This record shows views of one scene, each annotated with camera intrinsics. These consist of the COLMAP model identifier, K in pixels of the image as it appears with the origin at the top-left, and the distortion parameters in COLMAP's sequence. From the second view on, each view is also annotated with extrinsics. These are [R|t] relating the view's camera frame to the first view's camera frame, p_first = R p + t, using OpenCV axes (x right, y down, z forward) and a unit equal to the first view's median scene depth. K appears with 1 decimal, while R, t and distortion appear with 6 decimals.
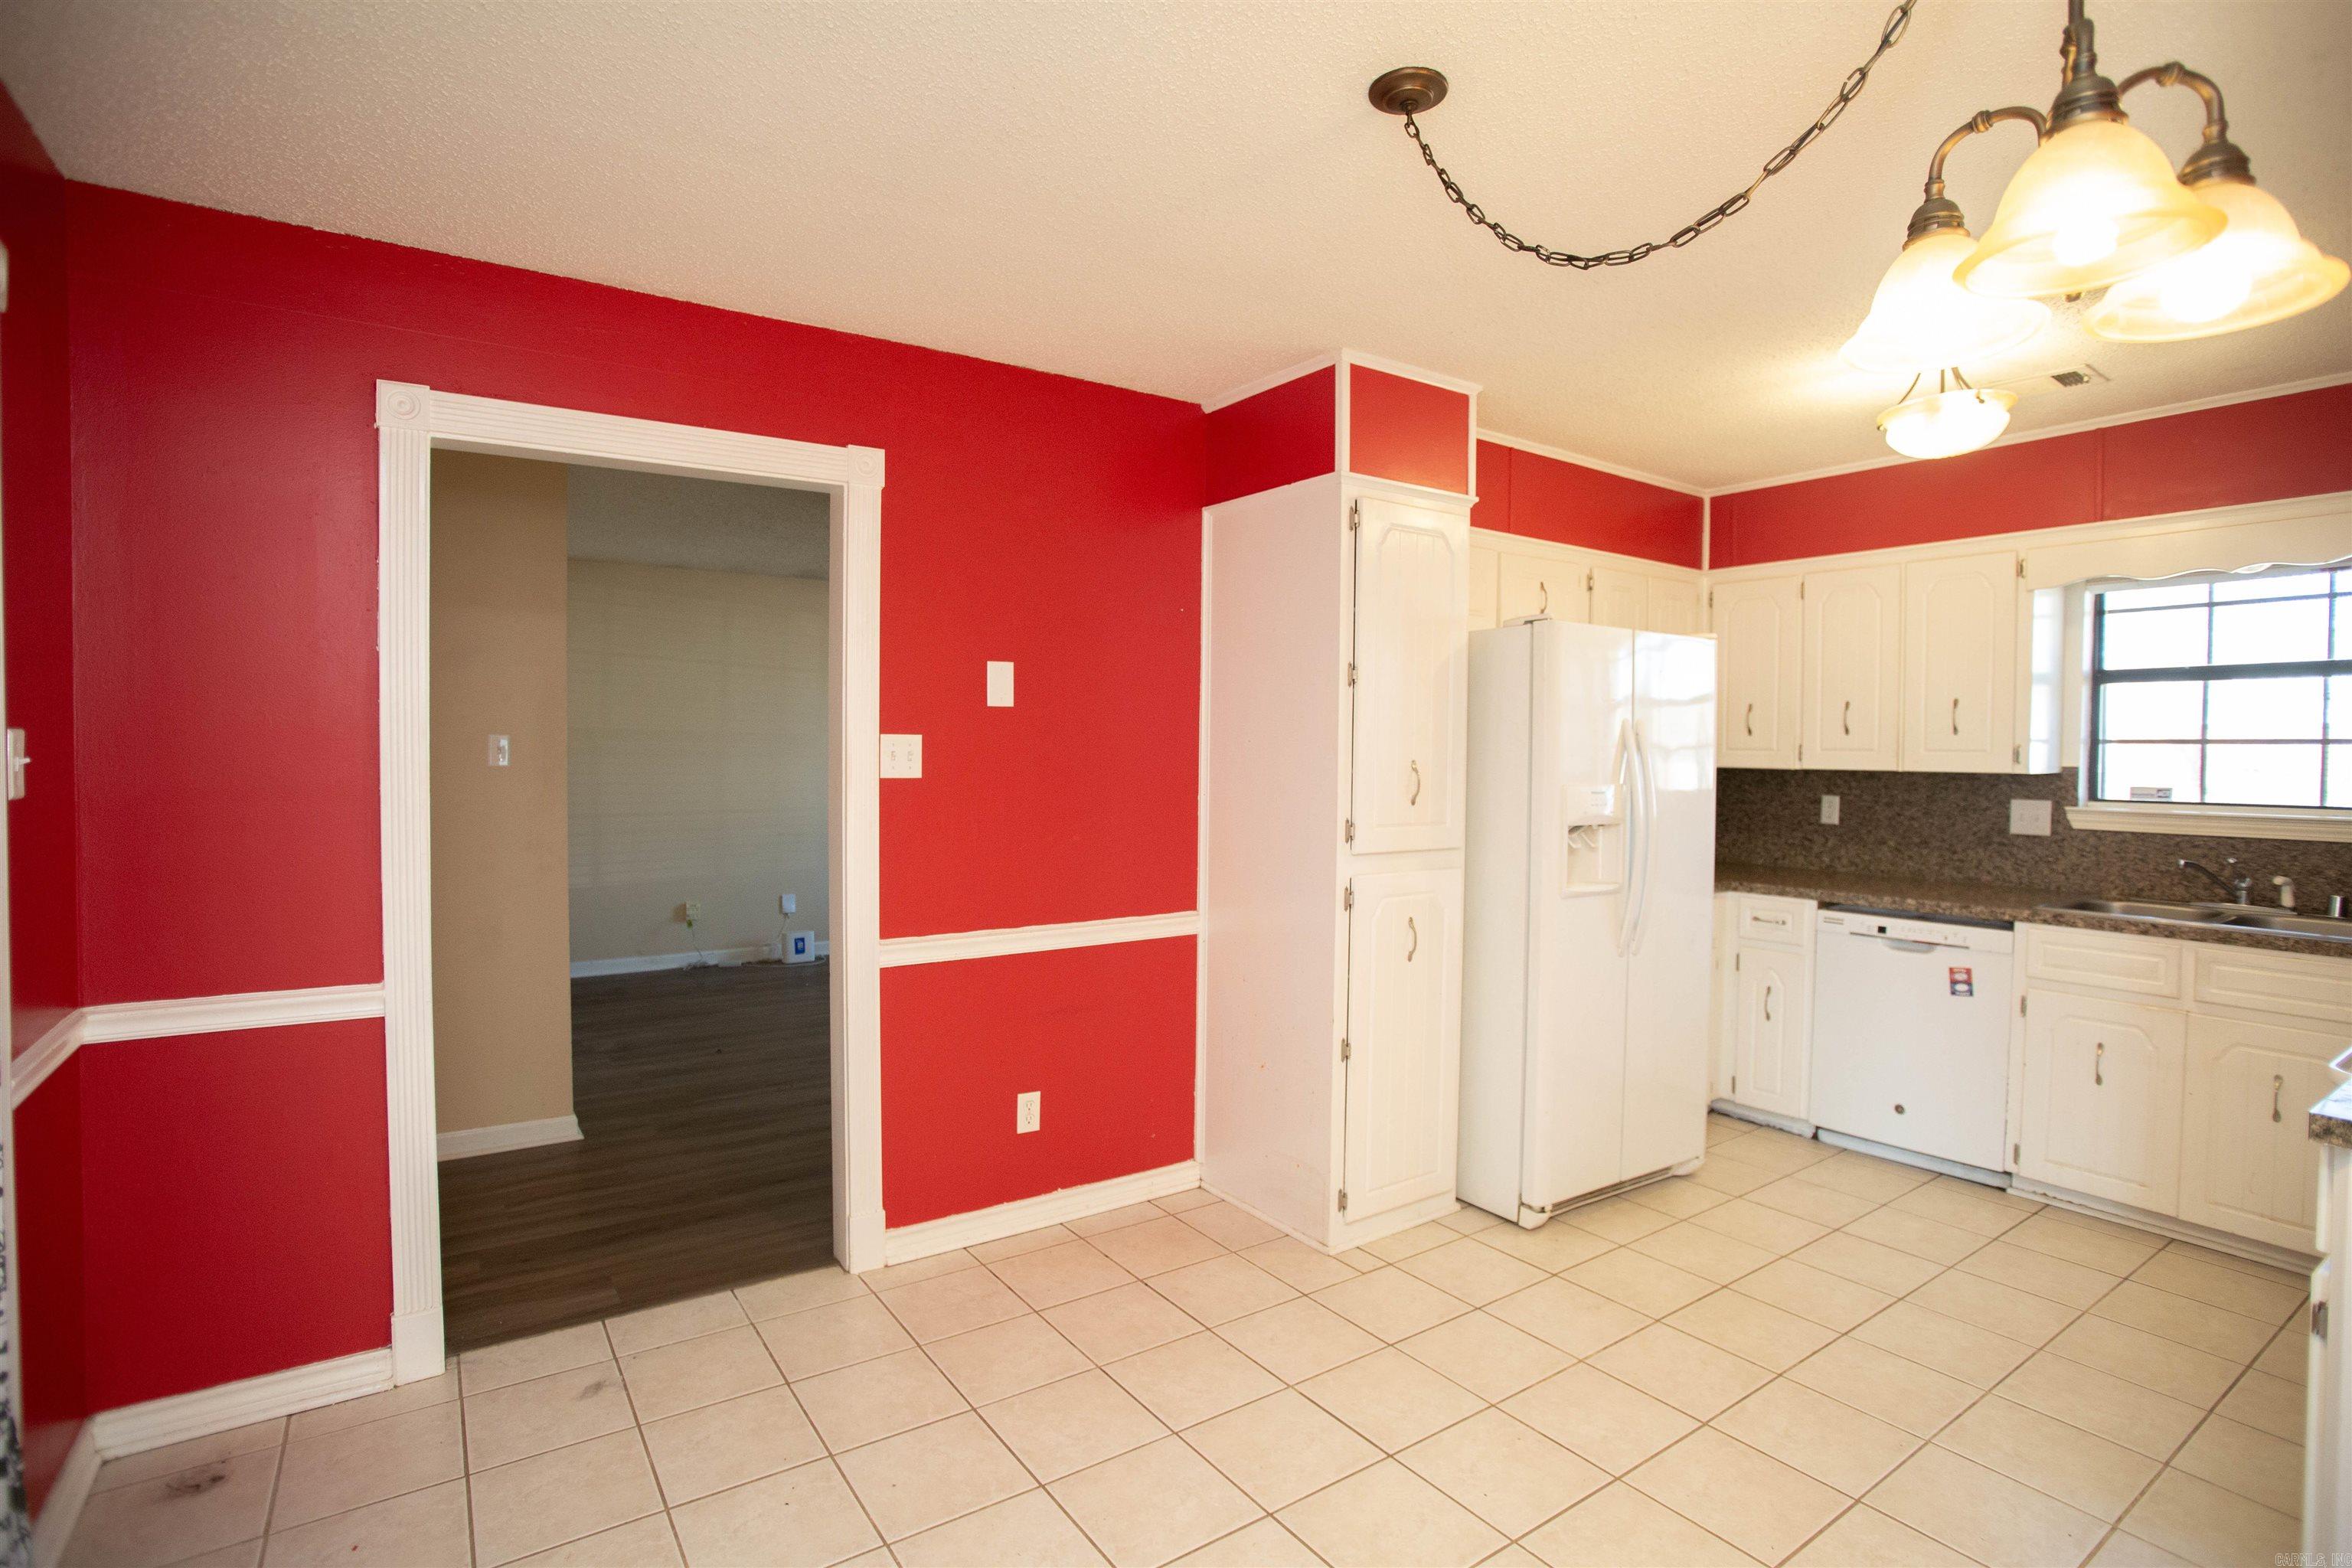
lens RADIAL K [[1145.6, 0, 1176.0], [0, 1145.6, 784.0], [0, 0, 1]] dist [-0.085663, 0.035513]
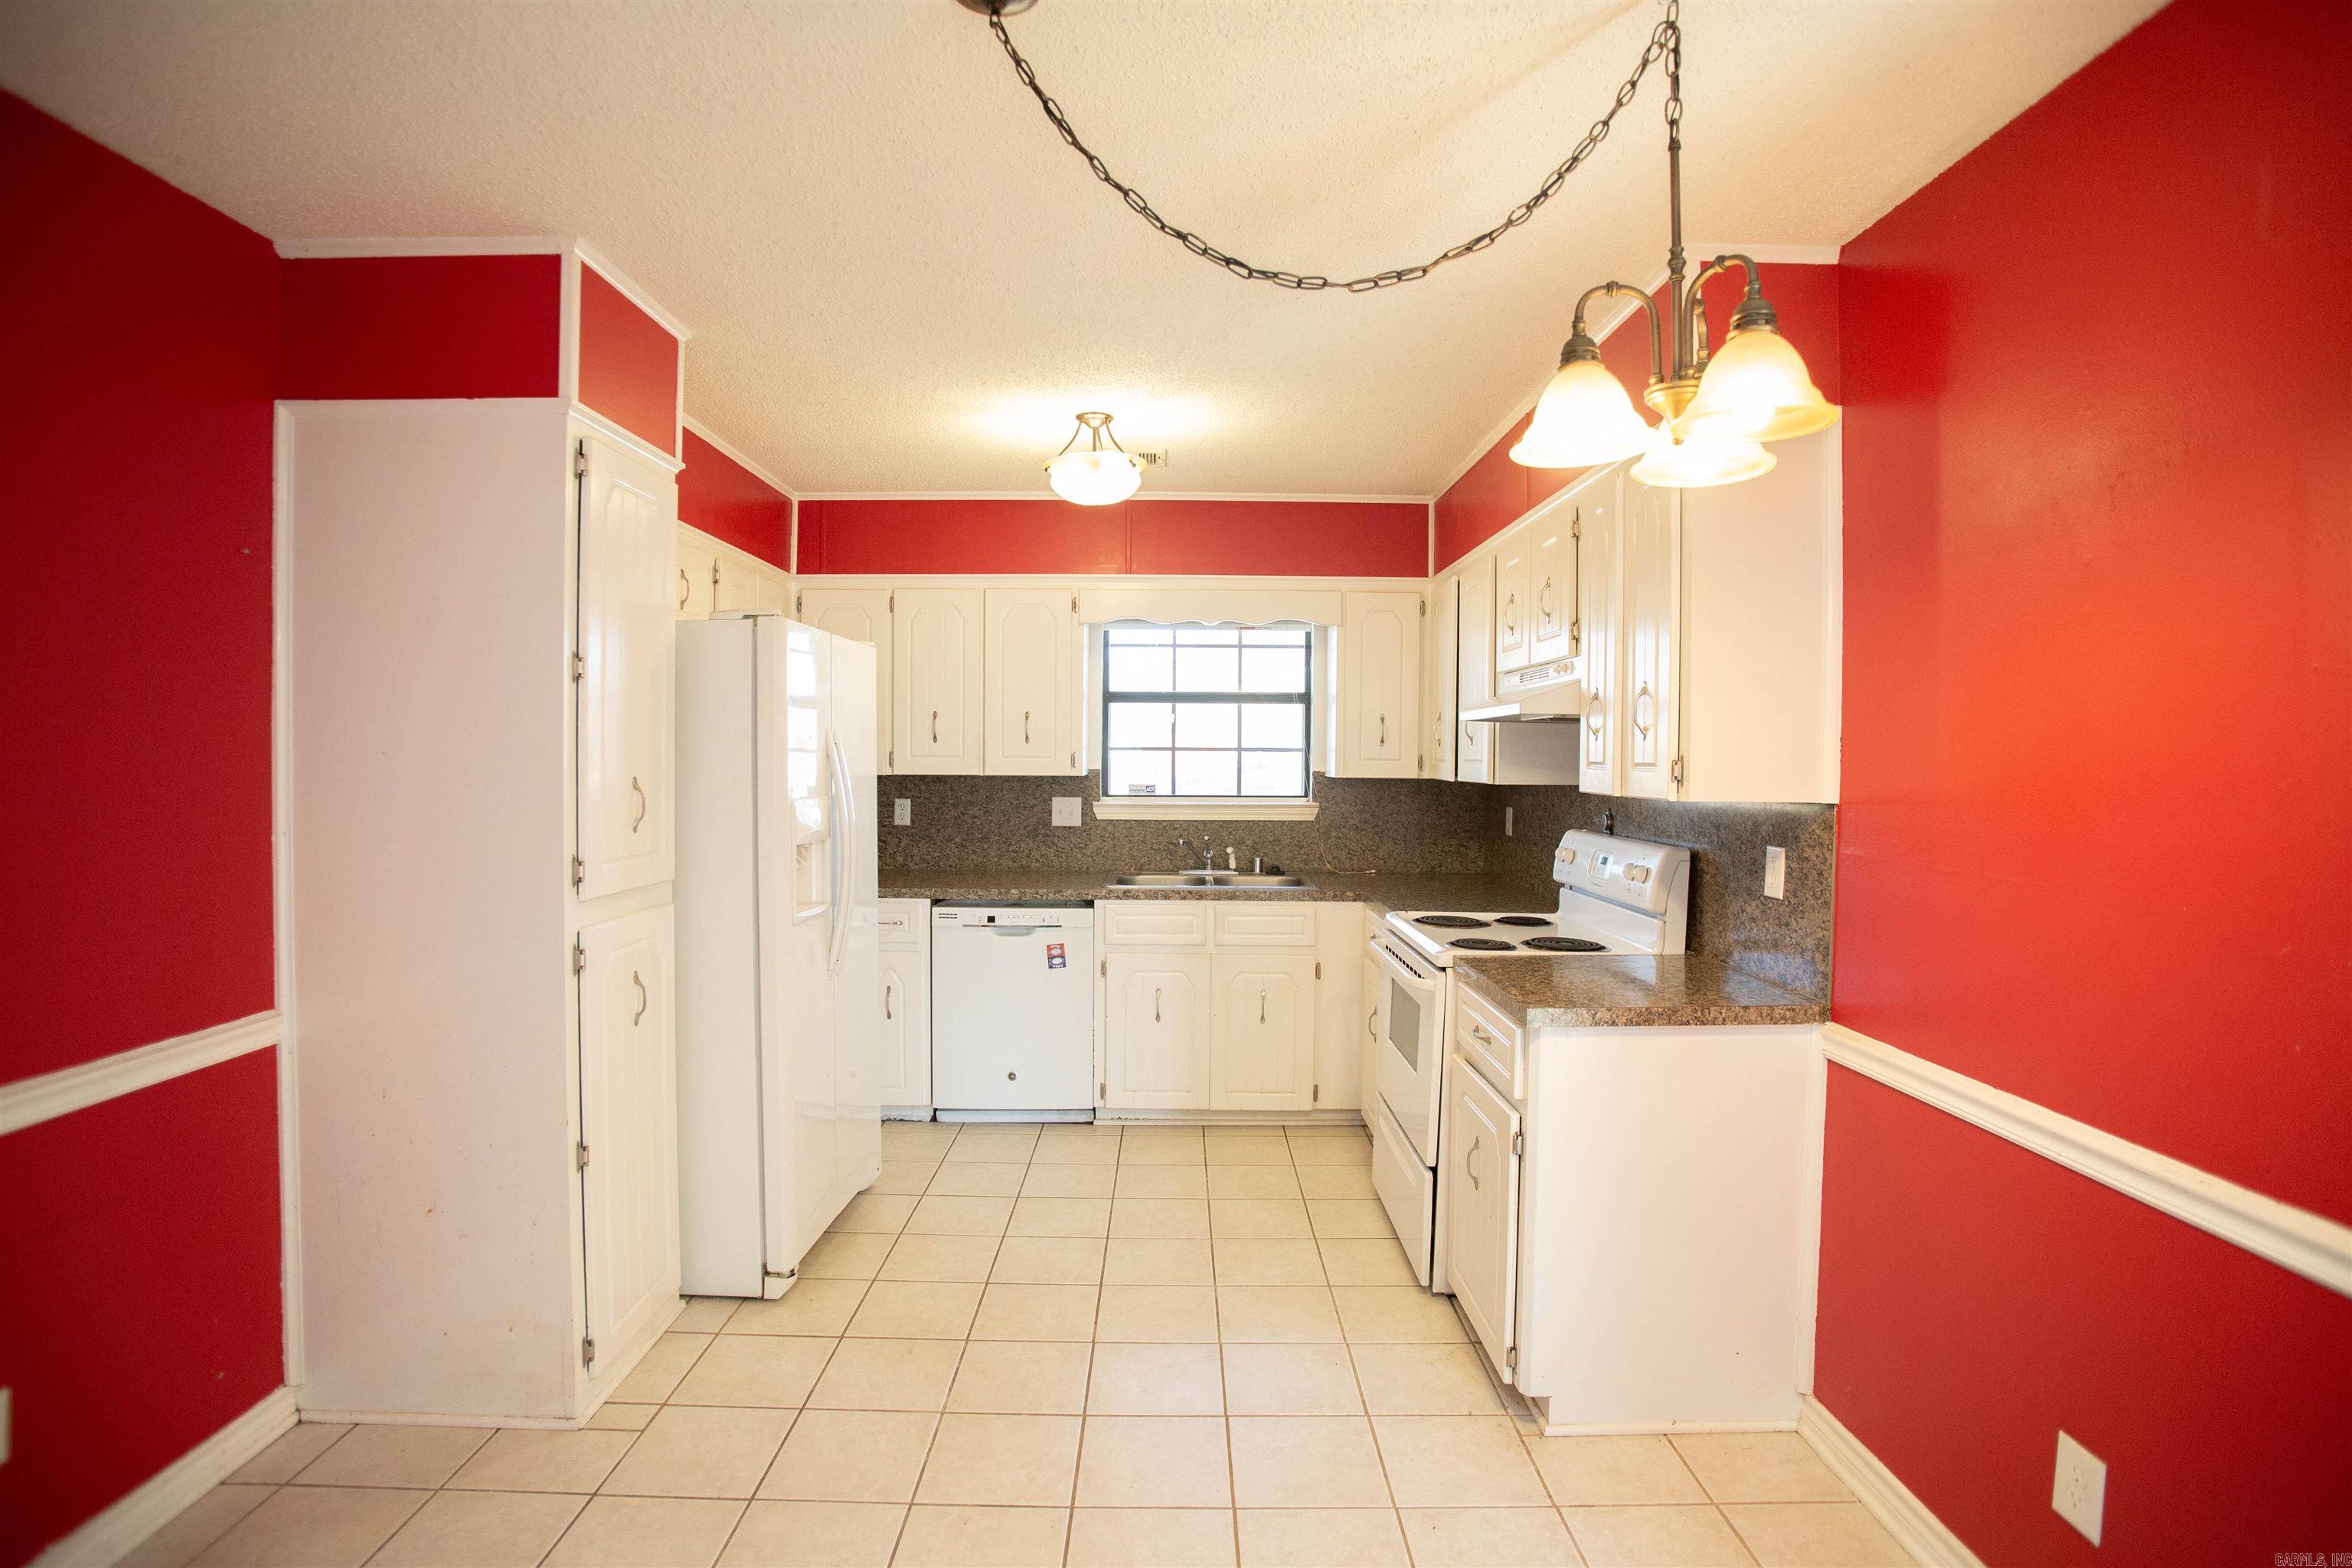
lens RADIAL K [[1145.6, 0, 1176.0], [0, 1145.6, 784.0], [0, 0, 1]] dist [-0.085663, 0.035513]
pose [[0.568321, -0.024612, 0.822439, -0.208385], [0.023764, 0.999627, 0.013493, -0.015809], [-0.822464, 0.011876, 0.568693, 0.214067]]
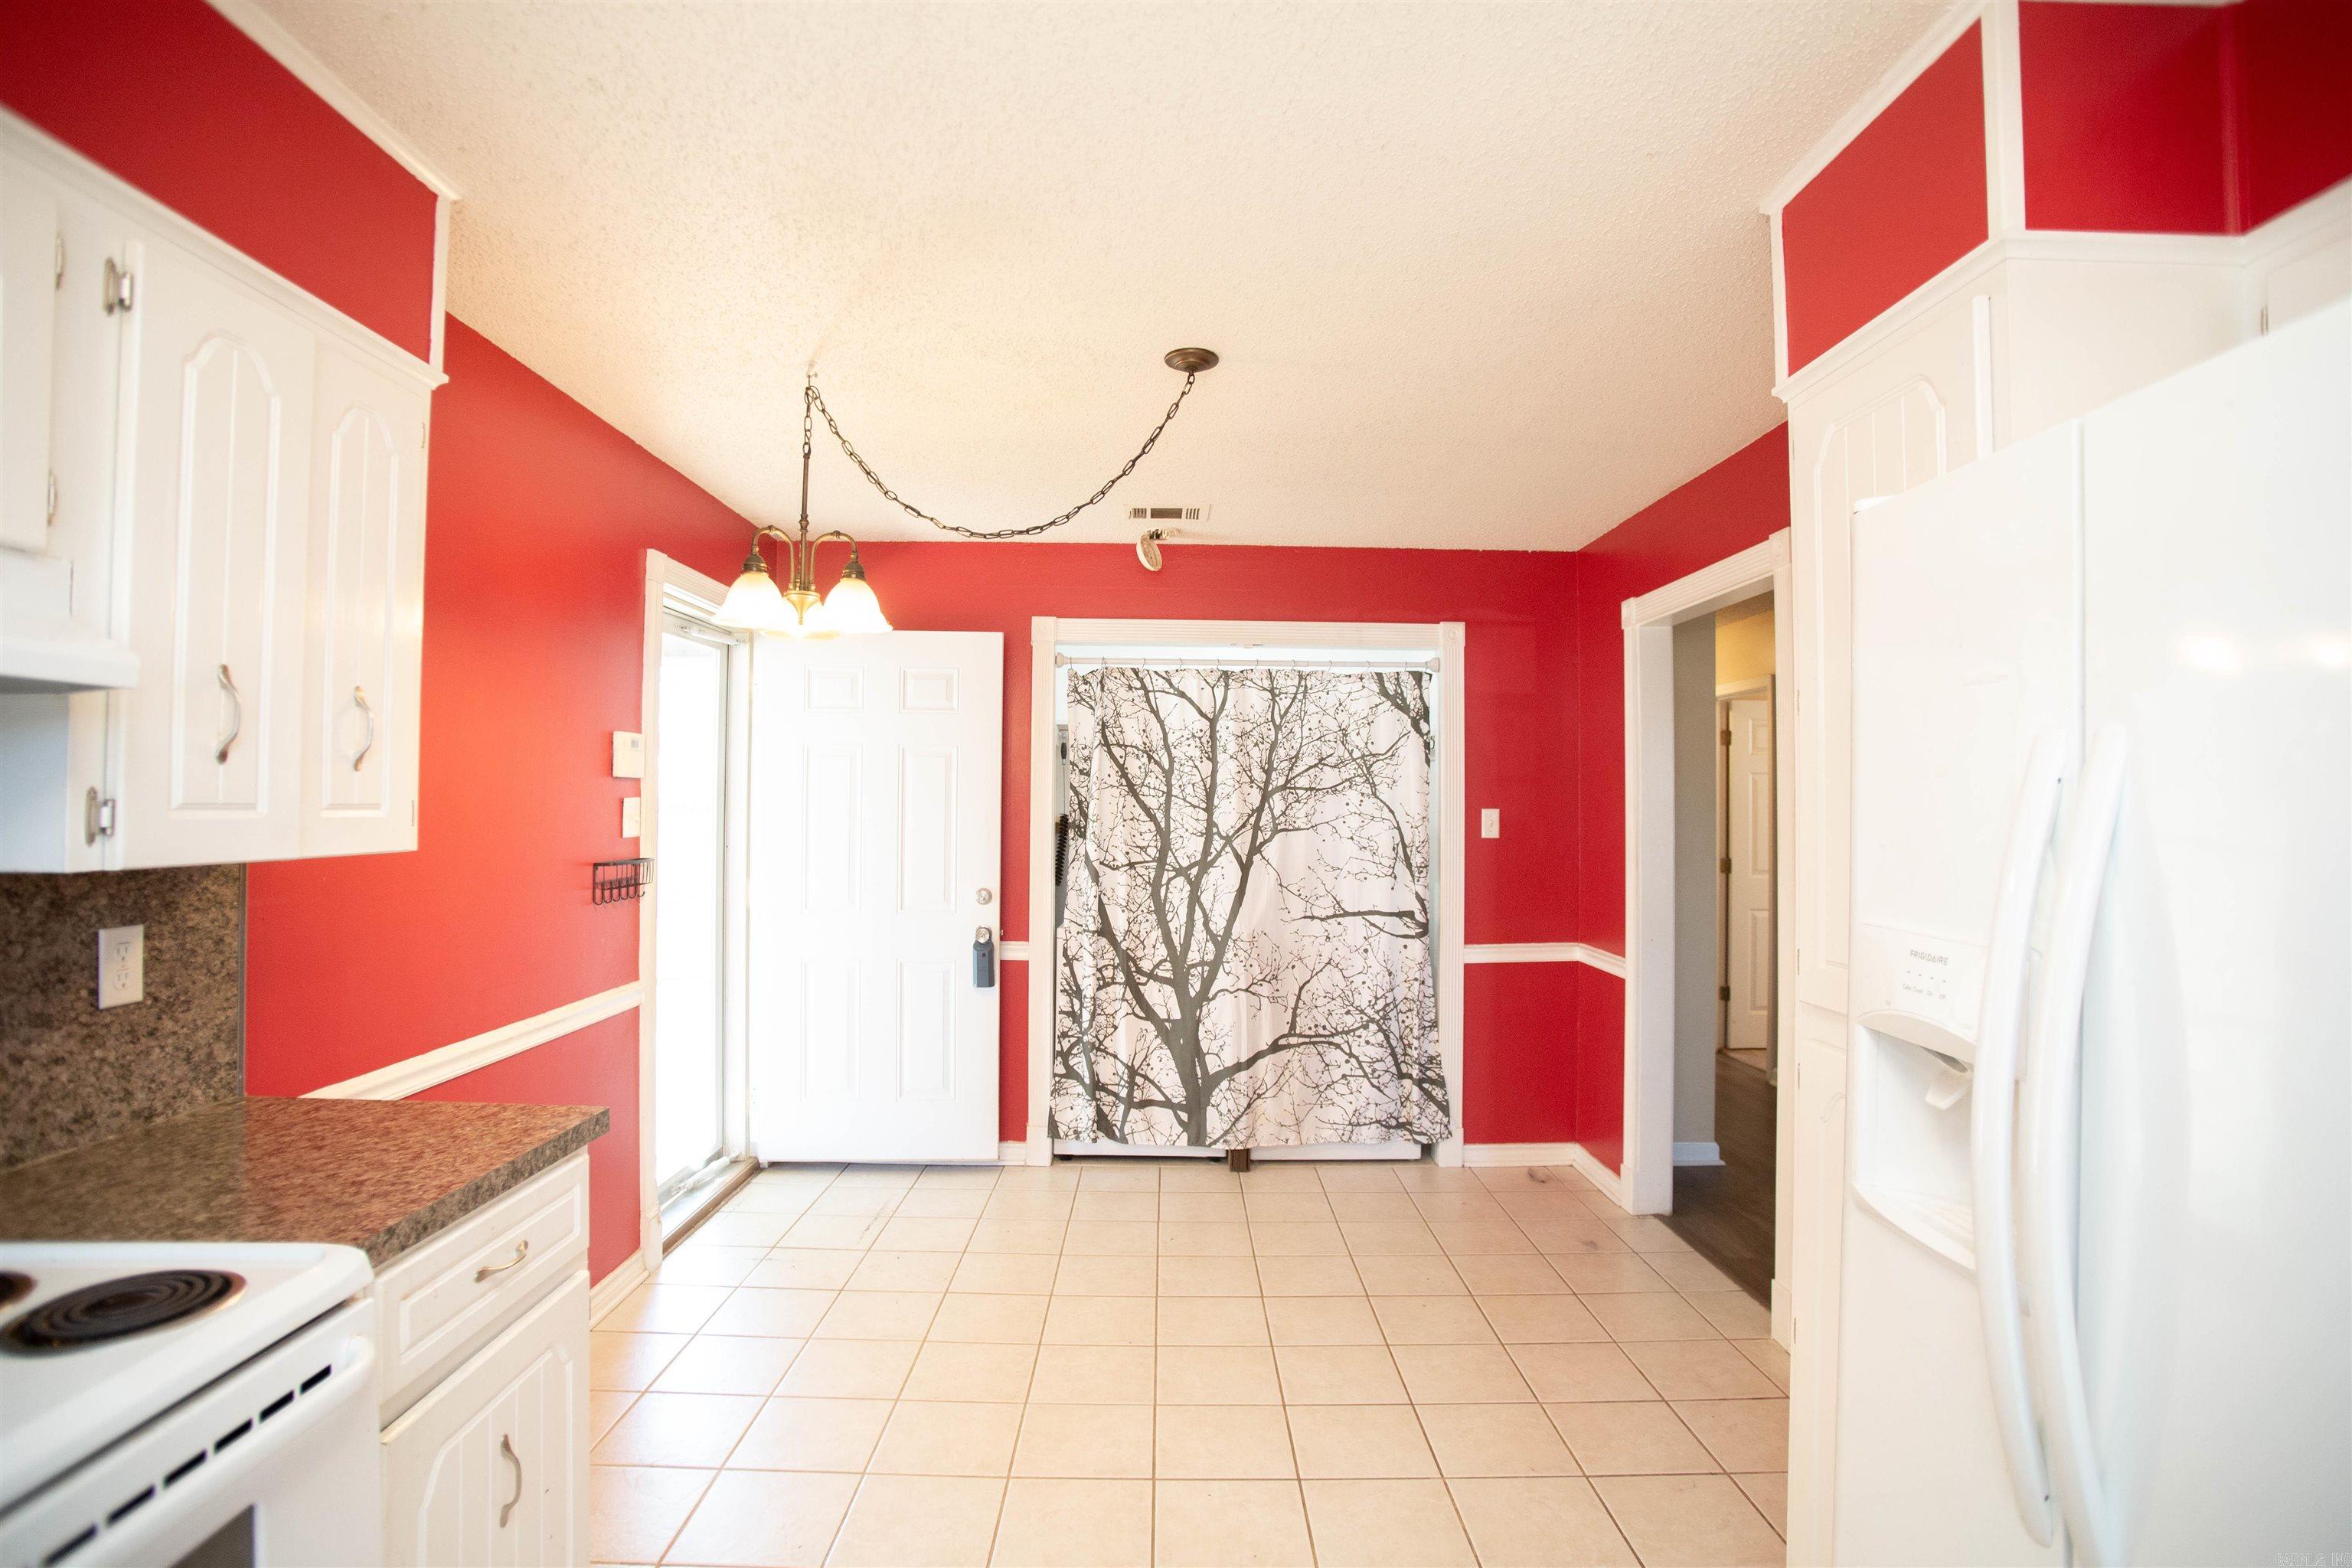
lens RADIAL K [[1145.6, 0, 1176.0], [0, 1145.6, 784.0], [0, 0, 1]] dist [-0.085663, 0.035513]
pose [[-0.554390, -0.027474, -0.831803, 0.731360], [-0.039275, 0.999205, -0.006827, -0.031201], [0.831330, 0.028884, -0.555029, 0.925761]]
